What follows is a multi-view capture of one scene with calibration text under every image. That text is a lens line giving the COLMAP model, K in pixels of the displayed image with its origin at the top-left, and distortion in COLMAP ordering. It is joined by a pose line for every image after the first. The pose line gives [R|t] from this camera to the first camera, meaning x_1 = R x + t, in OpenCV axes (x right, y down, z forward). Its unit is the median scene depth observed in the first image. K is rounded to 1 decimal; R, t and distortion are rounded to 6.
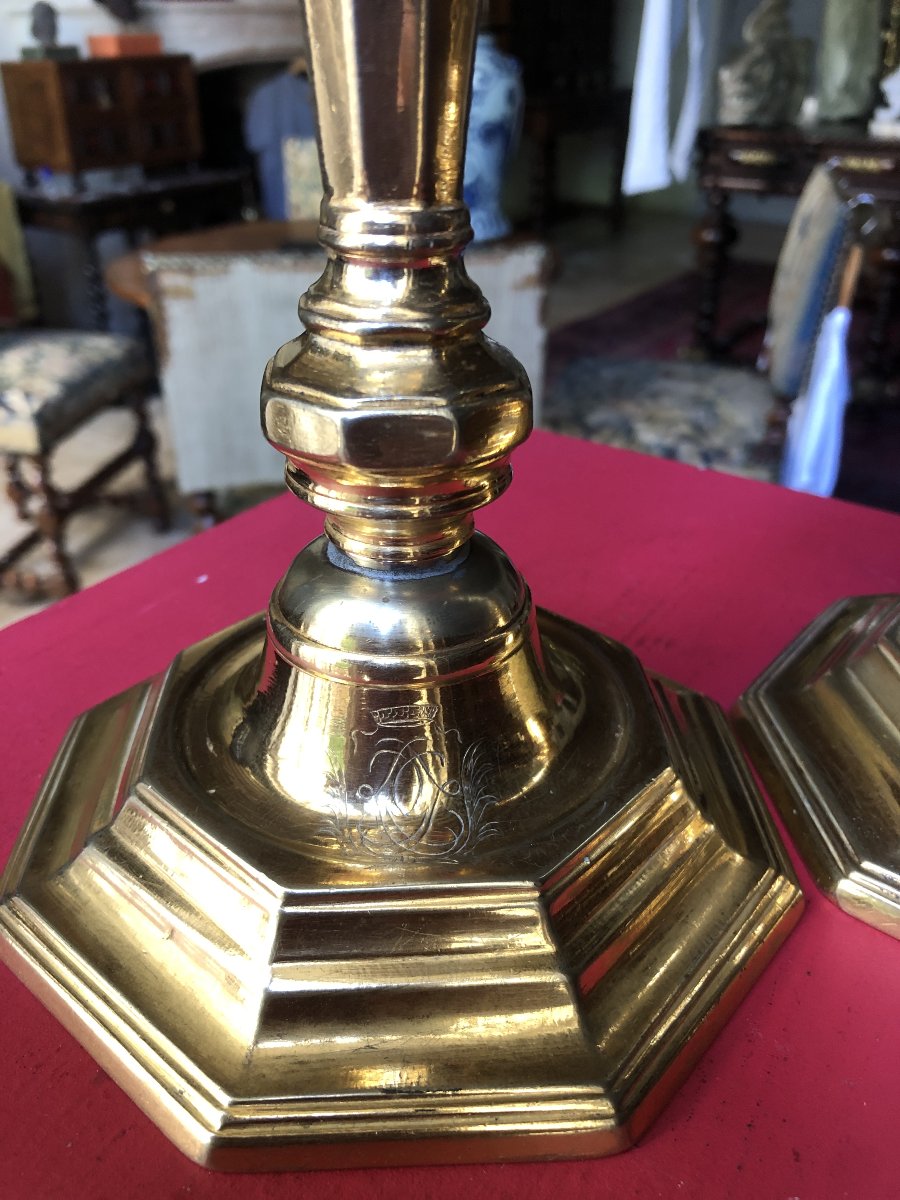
lens RADIAL K [[1024.3, 0, 450.0], [0, 1024.3, 600.0], [0, 0, 1]] dist [-0.000722, -0.011652]
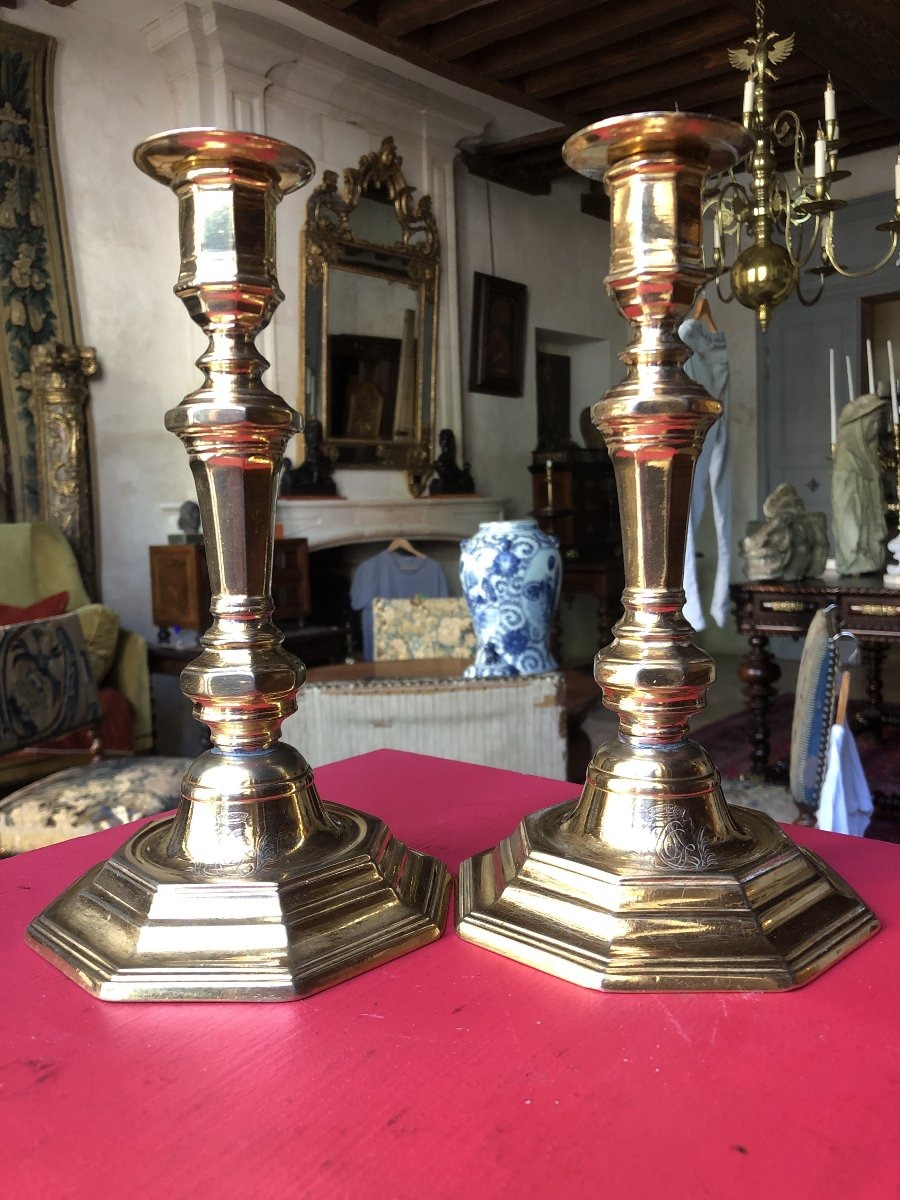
lens RADIAL K [[994.1, 0, 453.0], [0, 994.1, 593.4], [0, 0, 1]] dist [0.094870, -0.268100]
pose [[0.996194, -0.020819, -0.084642, 0.491062], [-0.016353, 0.909172, -0.416099, 0.454055], [0.085617, 0.415900, 0.905371, -0.863793]]
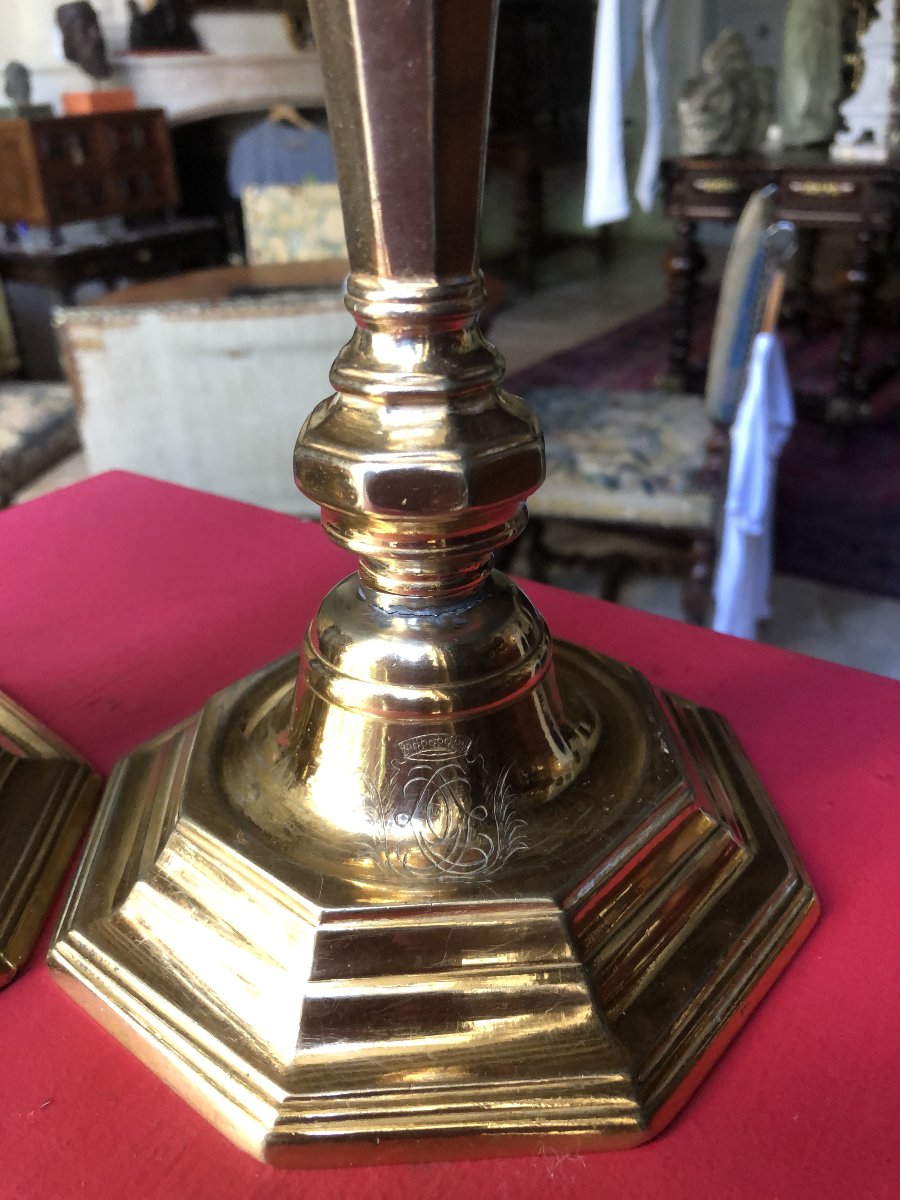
lens RADIAL K [[1024.3, 0, 450.0], [0, 1024.3, 600.0], [0, 0, 1]] dist [-0.000722, -0.011652]
pose [[0.999313, -0.032408, -0.017962, 0.735256], [0.031837, 0.999006, -0.031186, -0.025624], [0.018955, 0.030593, 0.999352, -0.016663]]
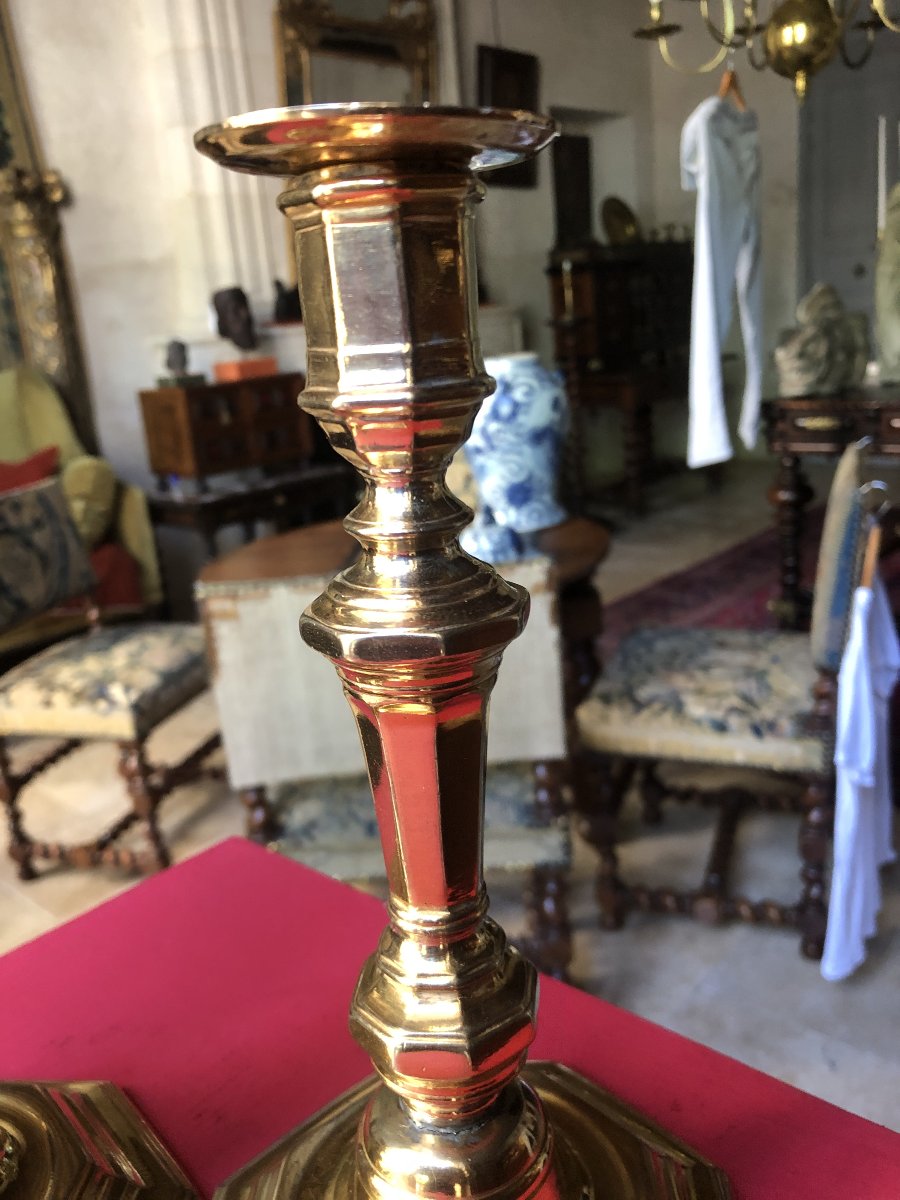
lens RADIAL K [[1019.8, 0, 442.9], [0, 1019.8, 600.5], [0, 0, 1]] dist [0.003328, -0.018752]
pose [[0.989973, -0.048656, -0.132609, 0.873864], [0.016601, 0.972372, -0.232846, -0.358301], [0.140275, 0.228310, 0.963430, -0.372526]]
